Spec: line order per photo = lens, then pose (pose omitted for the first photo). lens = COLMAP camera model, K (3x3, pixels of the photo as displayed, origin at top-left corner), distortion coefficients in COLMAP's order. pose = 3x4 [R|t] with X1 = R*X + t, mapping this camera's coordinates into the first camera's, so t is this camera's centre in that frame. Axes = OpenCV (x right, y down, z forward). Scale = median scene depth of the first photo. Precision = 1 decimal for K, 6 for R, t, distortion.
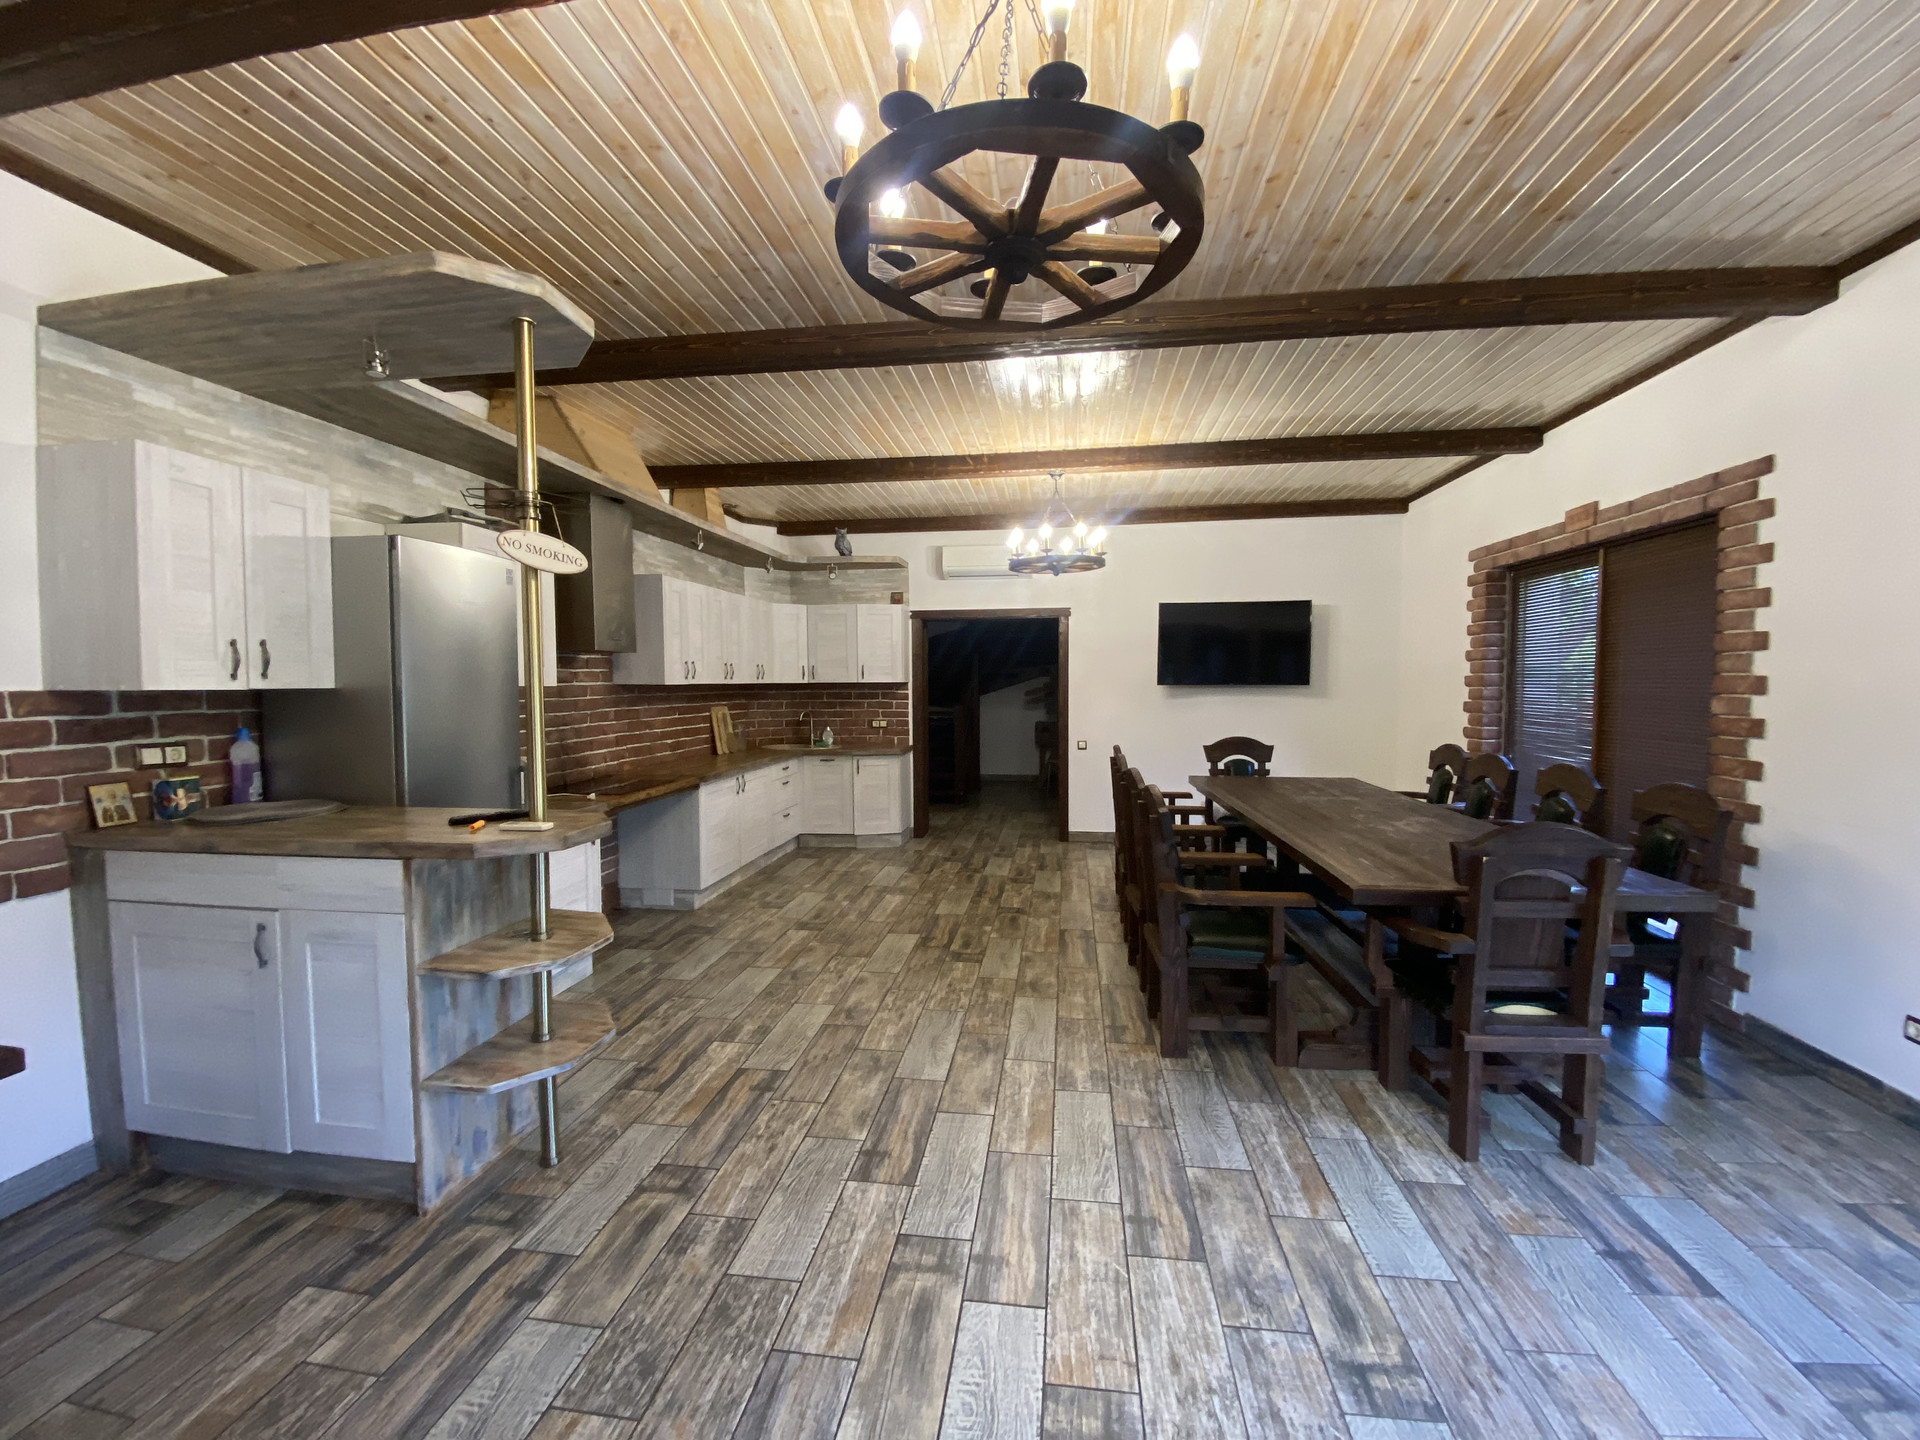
lens RADIAL K [[793.1, 0, 970.3], [0, 793.1, 712.0], [0, 0, 1]] dist [0.007412, -0.006296]
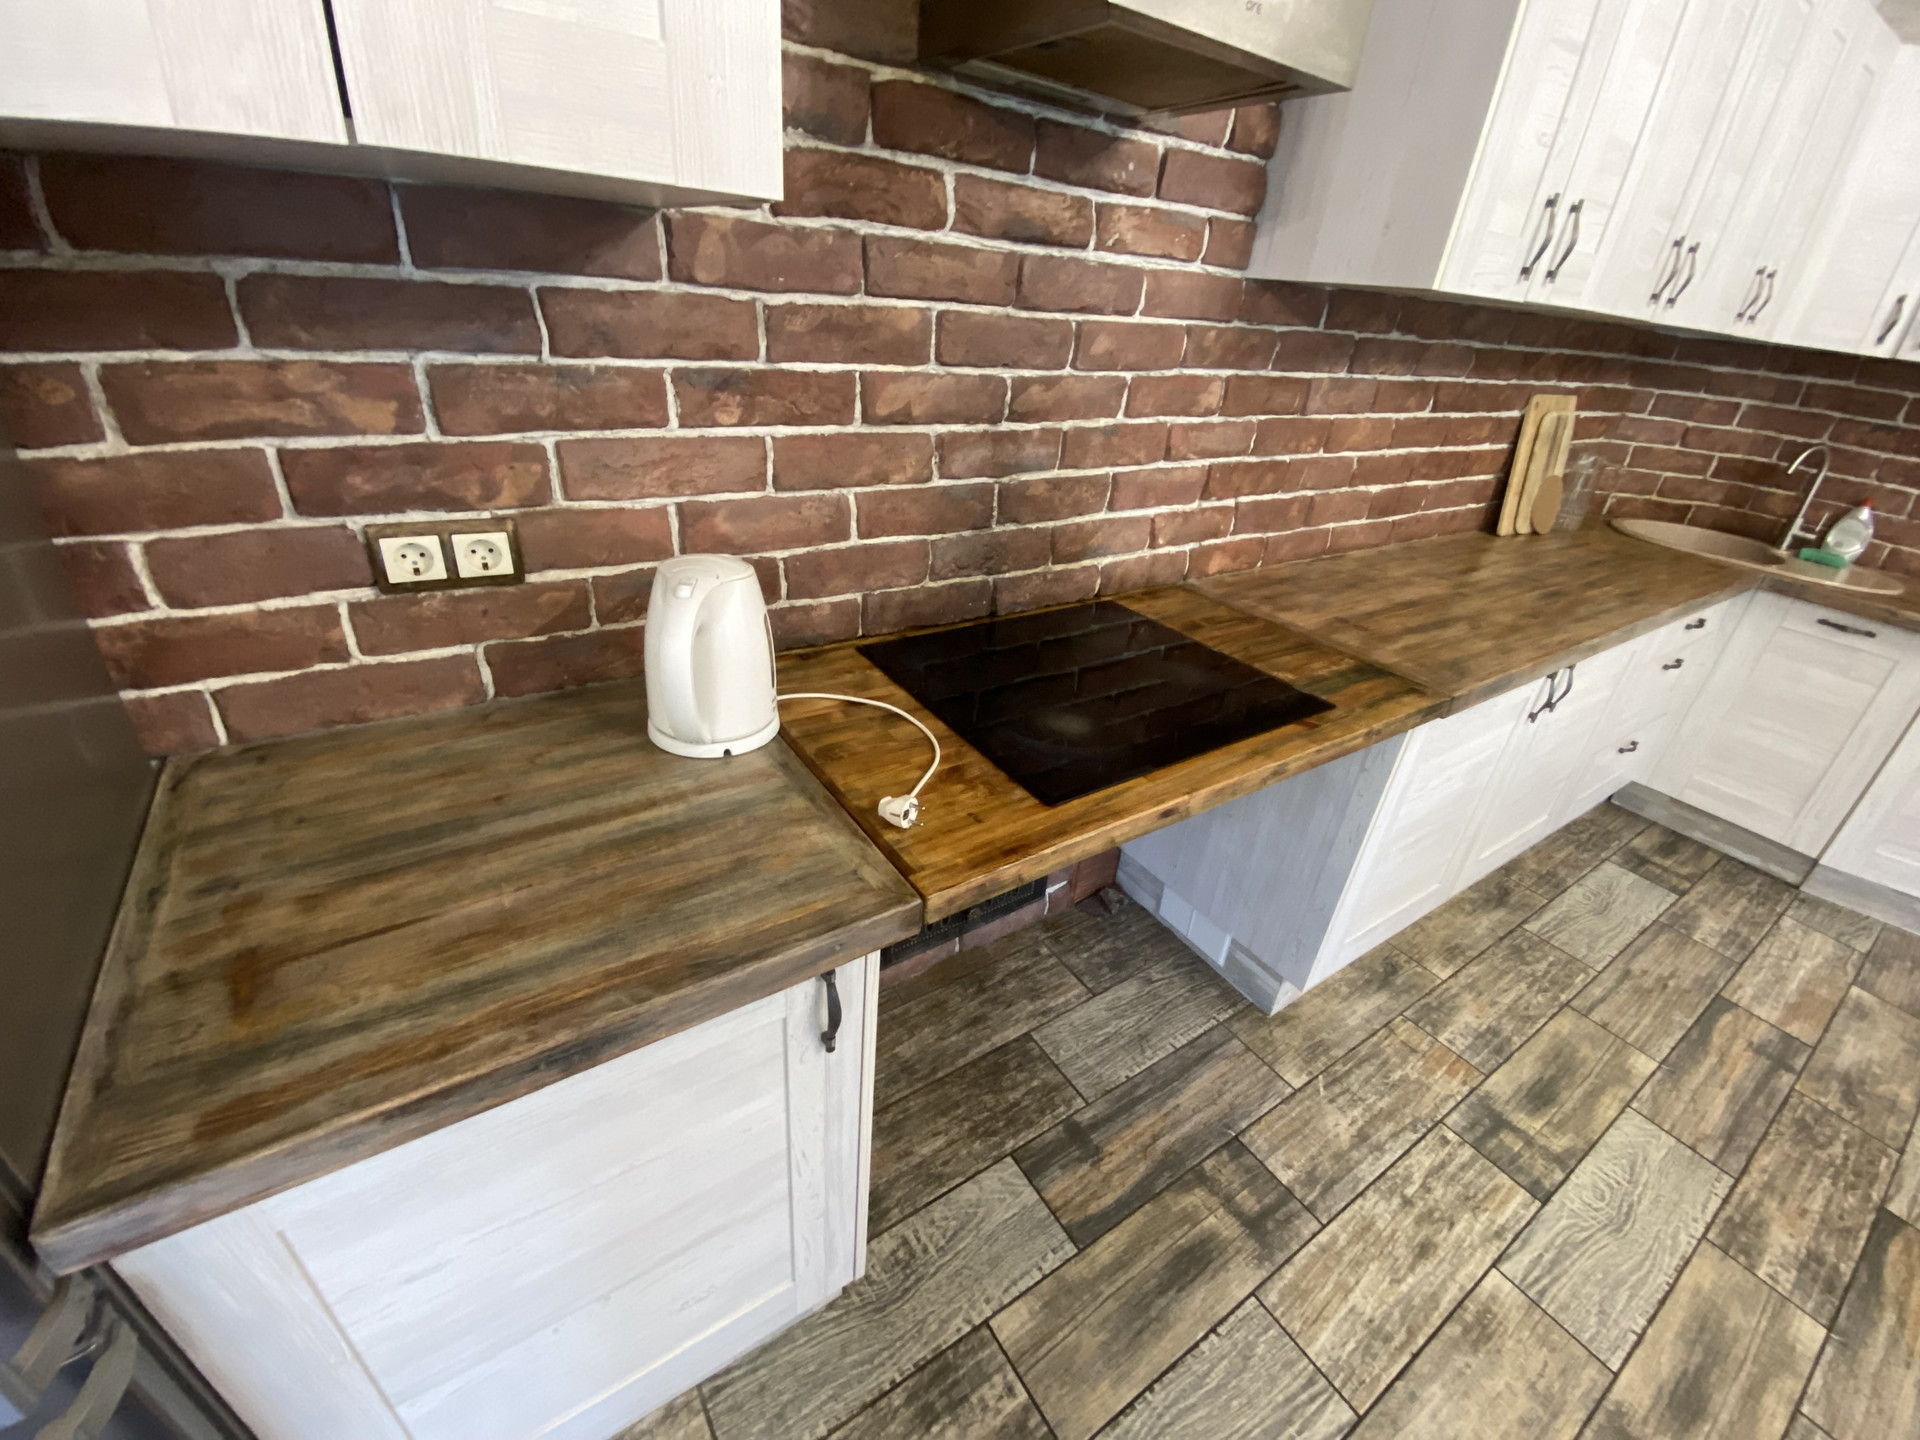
lens RADIAL K [[793.1, 0, 968.6], [0, 793.1, 727.4], [0, 0, 1]] dist [0.007412, -0.006296]
pose [[0.663445, 0.422636, -0.617430, -0.260639], [-0.121653, 0.875142, 0.468324, -0.014604], [0.738269, -0.235595, 0.632023, 0.681805]]
